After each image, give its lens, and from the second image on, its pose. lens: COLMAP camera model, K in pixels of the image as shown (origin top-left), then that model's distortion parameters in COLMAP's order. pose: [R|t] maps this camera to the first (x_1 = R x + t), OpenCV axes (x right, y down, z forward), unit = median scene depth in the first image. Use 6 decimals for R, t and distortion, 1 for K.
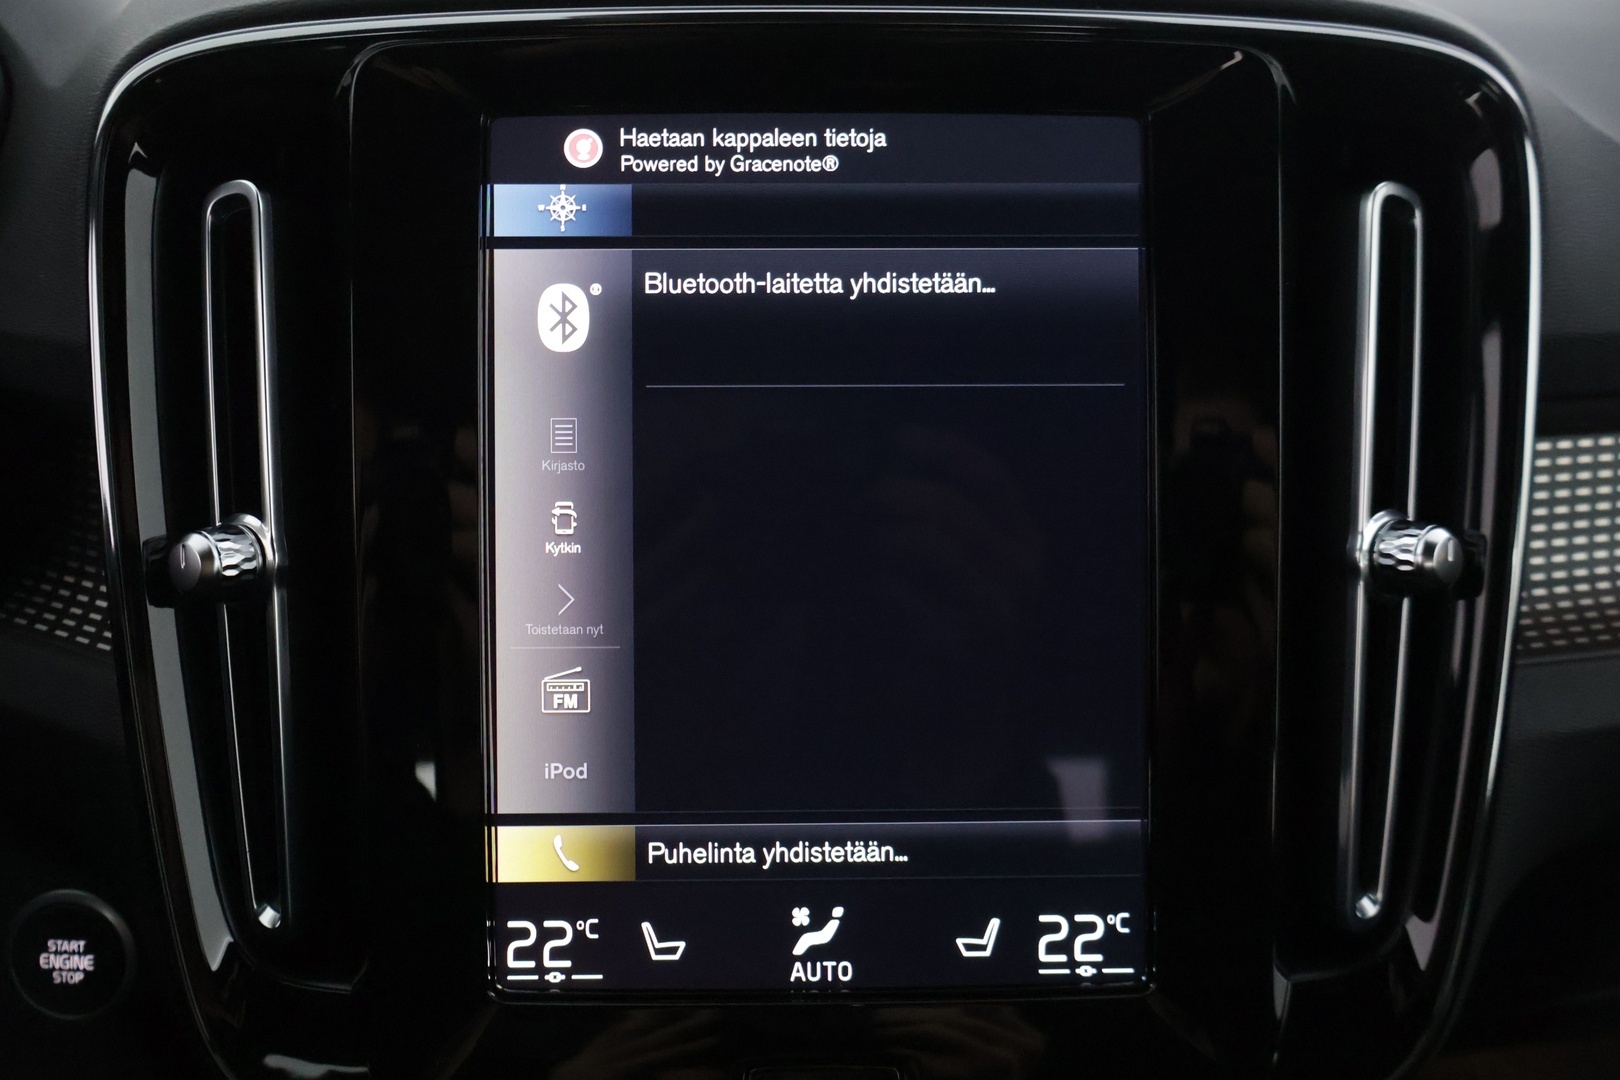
lens RADIAL K [[1295.7, 0, 813.5], [0, 1295.7, 523.4], [0, 0, 1]] dist [-0.001787, -0.009003]
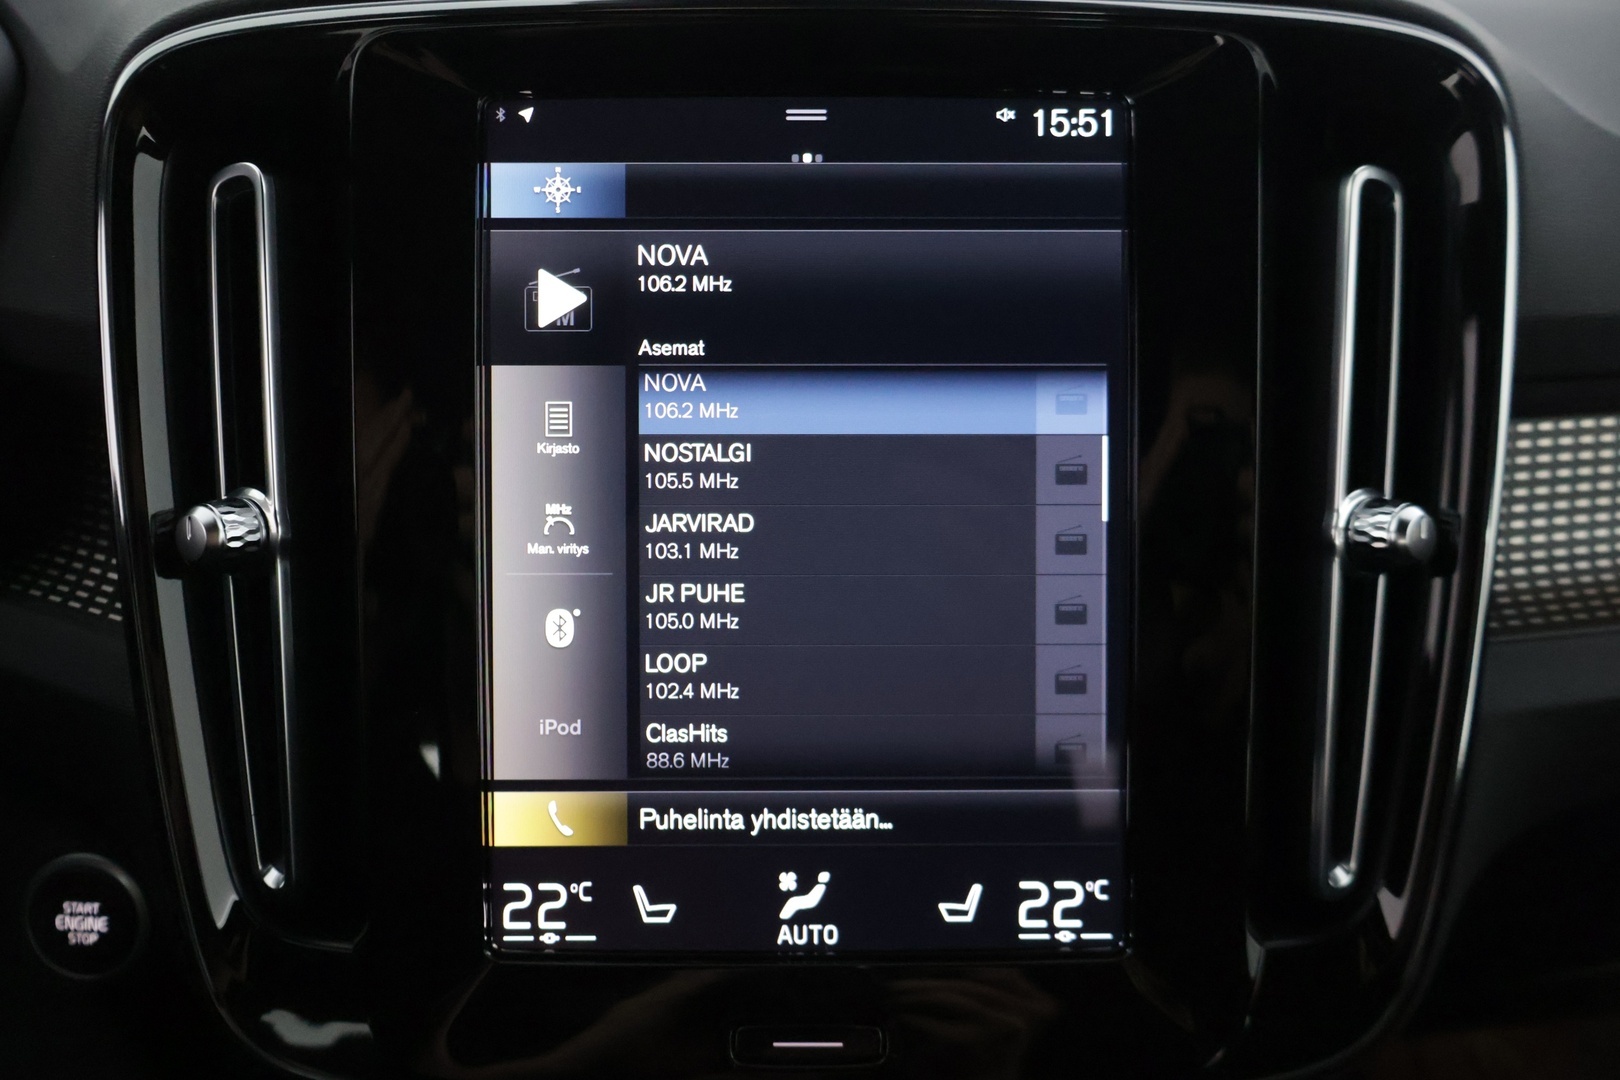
lens RADIAL K [[1295.7, 0, 819.8], [0, 1295.7, 531.6], [0, 0, 1]] dist [-0.001787, -0.009003]
pose [[0.999928, 0.004395, -0.011132, 0.025889], [-0.004234, 0.999888, 0.014377, 0.010633], [0.011194, -0.014329, 0.999835, -0.025233]]
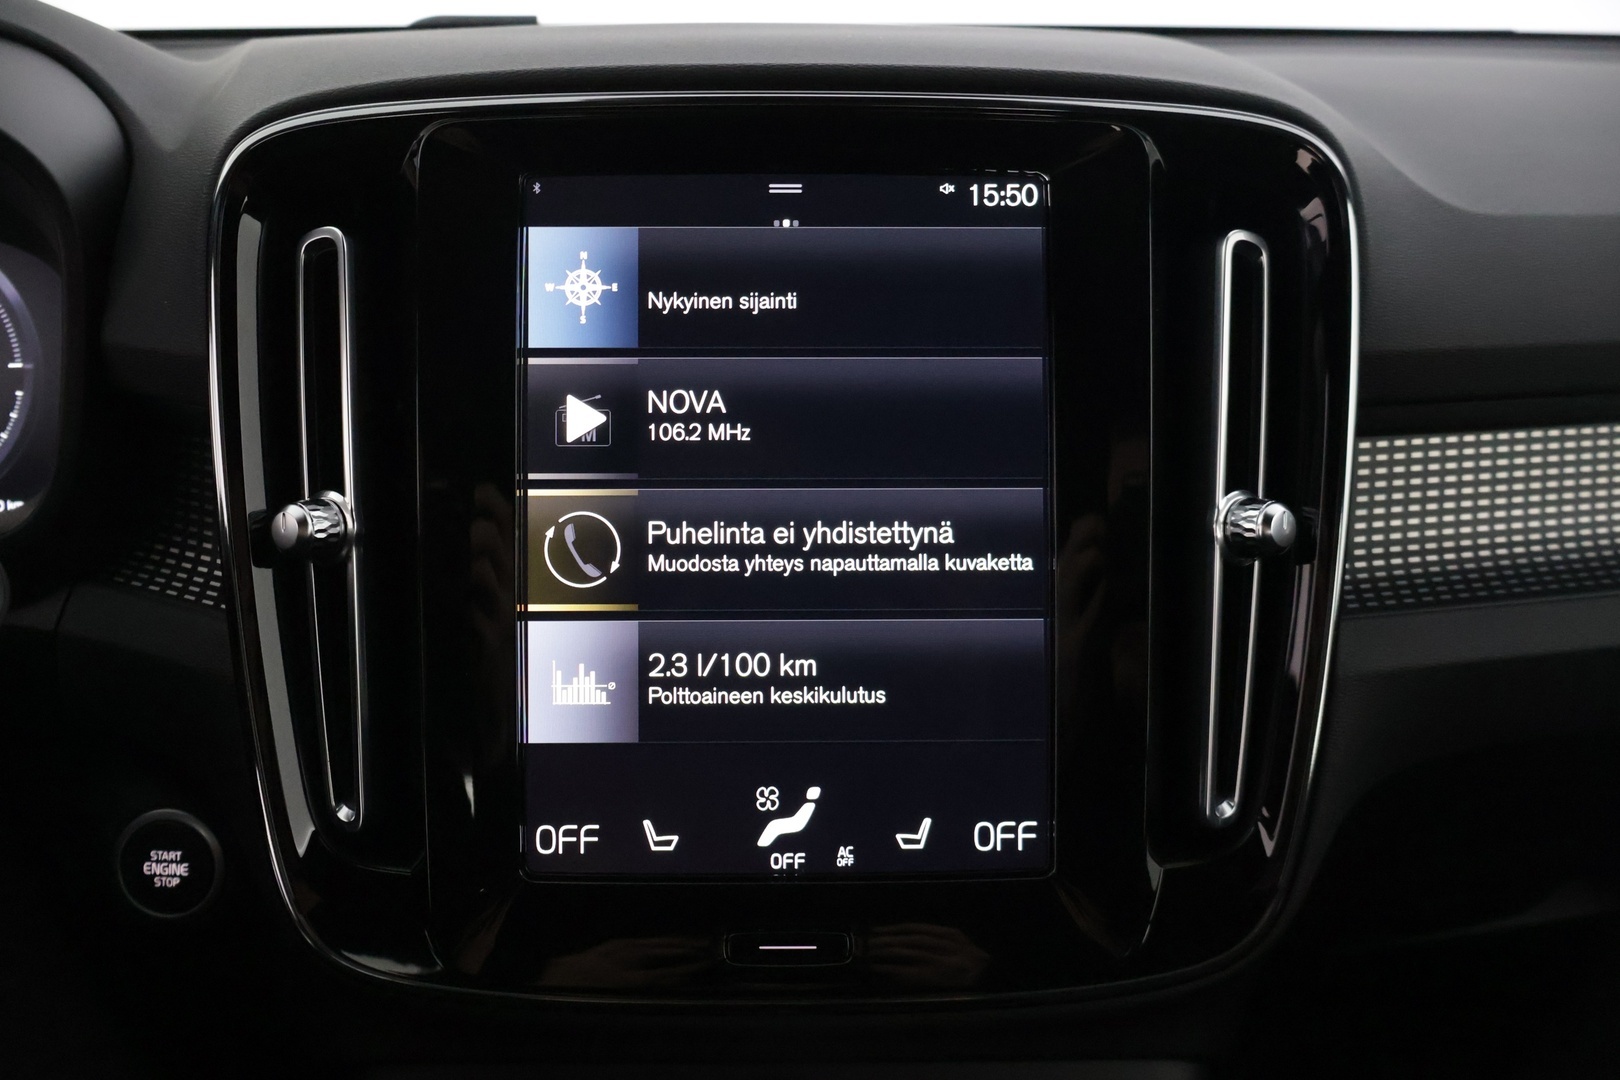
lens RADIAL K [[1295.7, 0, 809.6], [0, 1295.7, 531.0], [0, 0, 1]] dist [-0.001787, -0.009003]
pose [[0.999995, 0.002577, -0.002004, 0.029216], [-0.002617, 0.999794, -0.020134, 0.054802], [0.001952, 0.020139, 0.999795, -0.251417]]
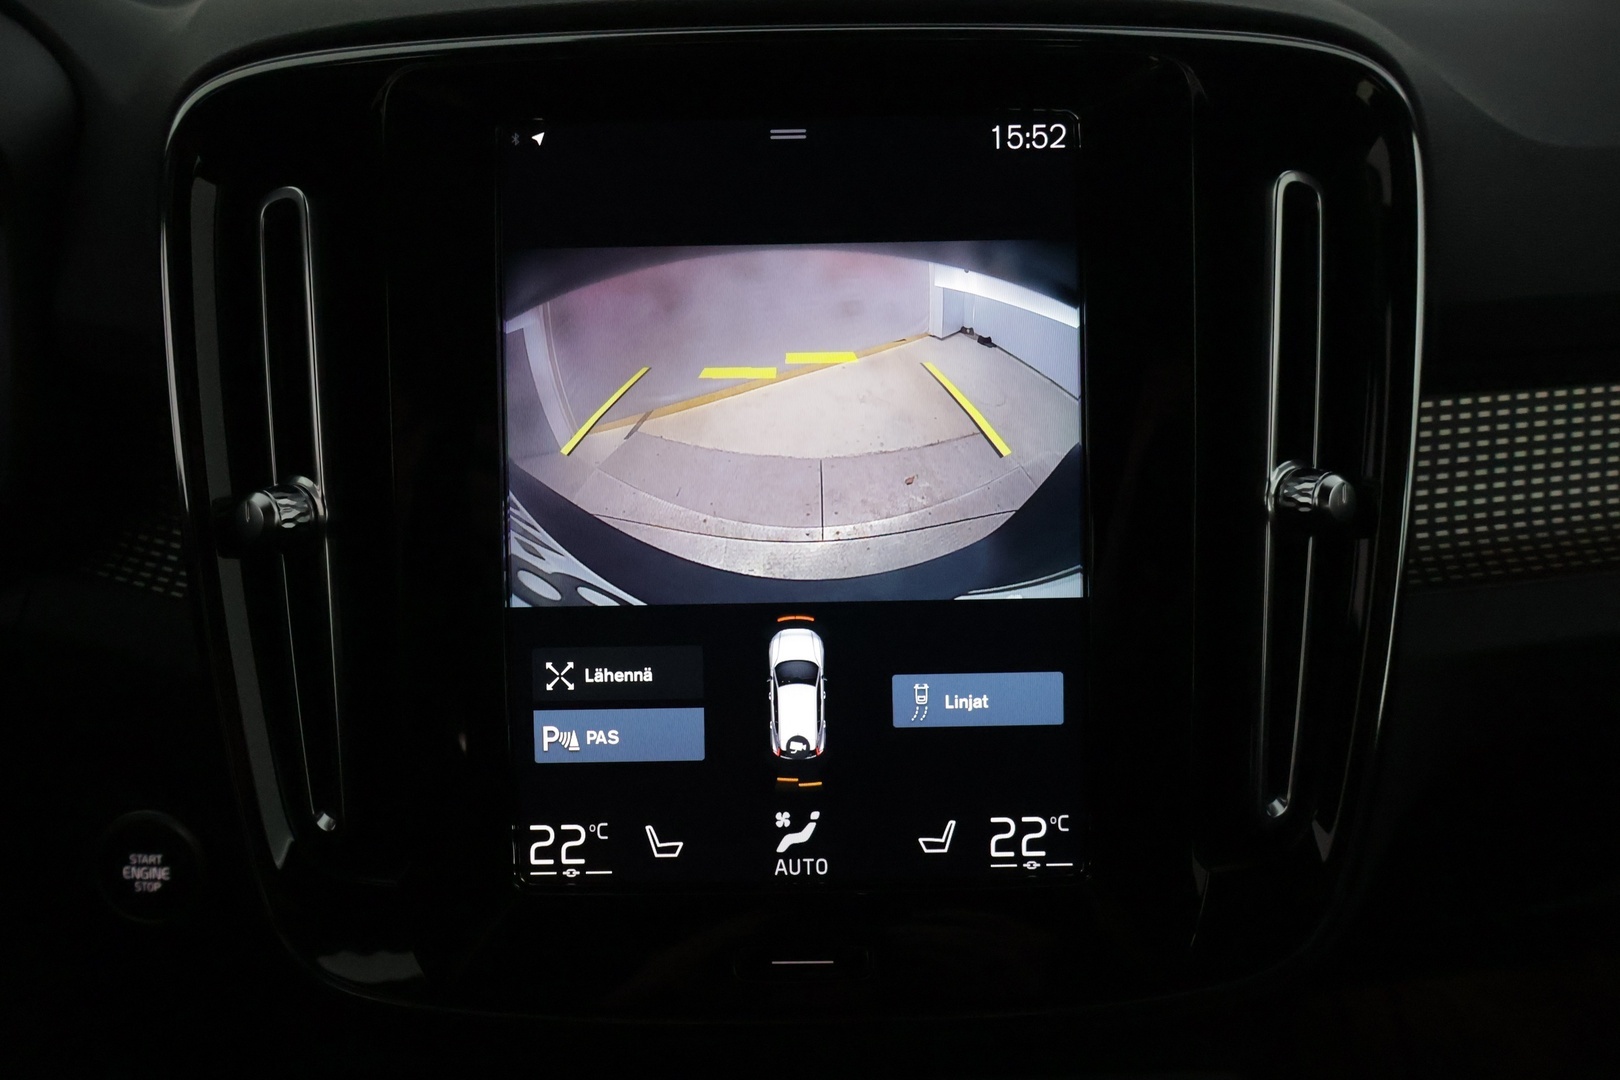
lens RADIAL K [[1295.7, 0, 803.9], [0, 1295.7, 522.6], [0, 0, 1]] dist [-0.001787, -0.009003]
pose [[0.999702, -0.011762, -0.021398, 0.036848], [0.012122, 0.999785, 0.016798, 0.020539], [0.021196, -0.017052, 0.999630, -0.147902]]
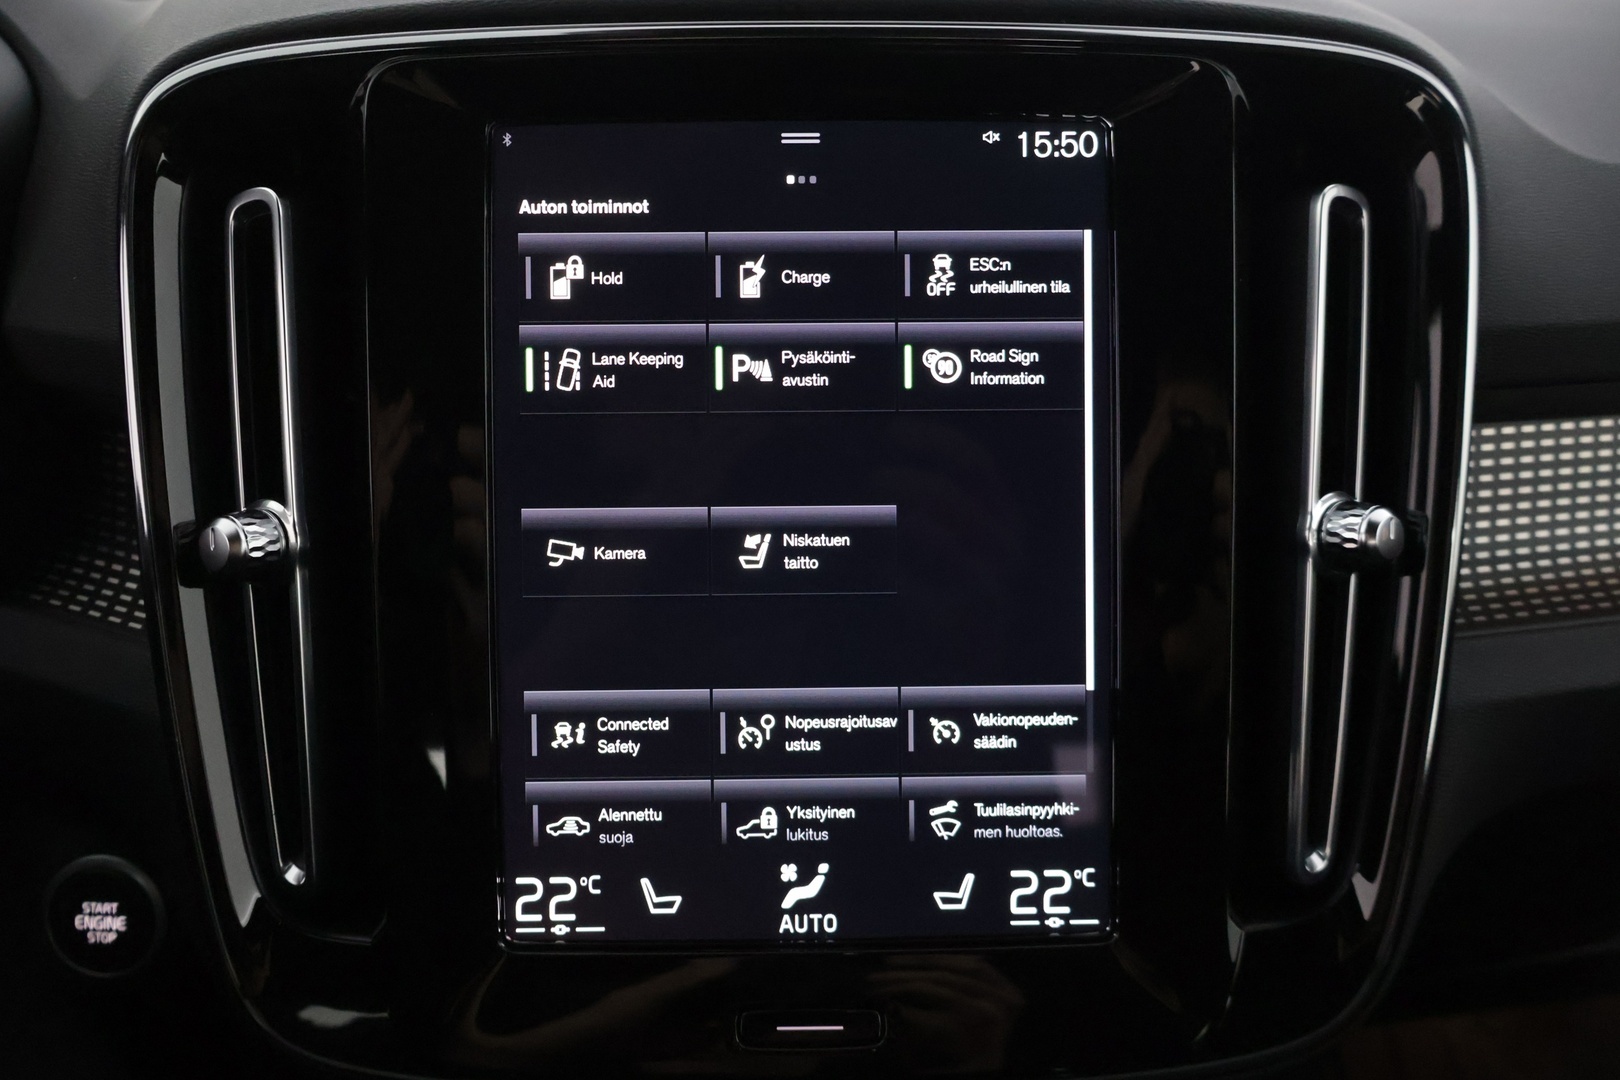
lens RADIAL K [[1295.7, 0, 807.4], [0, 1295.7, 533.9], [0, 0, 1]] dist [-0.001787, -0.009003]
pose [[0.999992, -0.003977, -0.001031, 0.007861], [0.003991, 0.999894, 0.013984, 0.007663], [0.000976, -0.013988, 0.999902, -0.070440]]
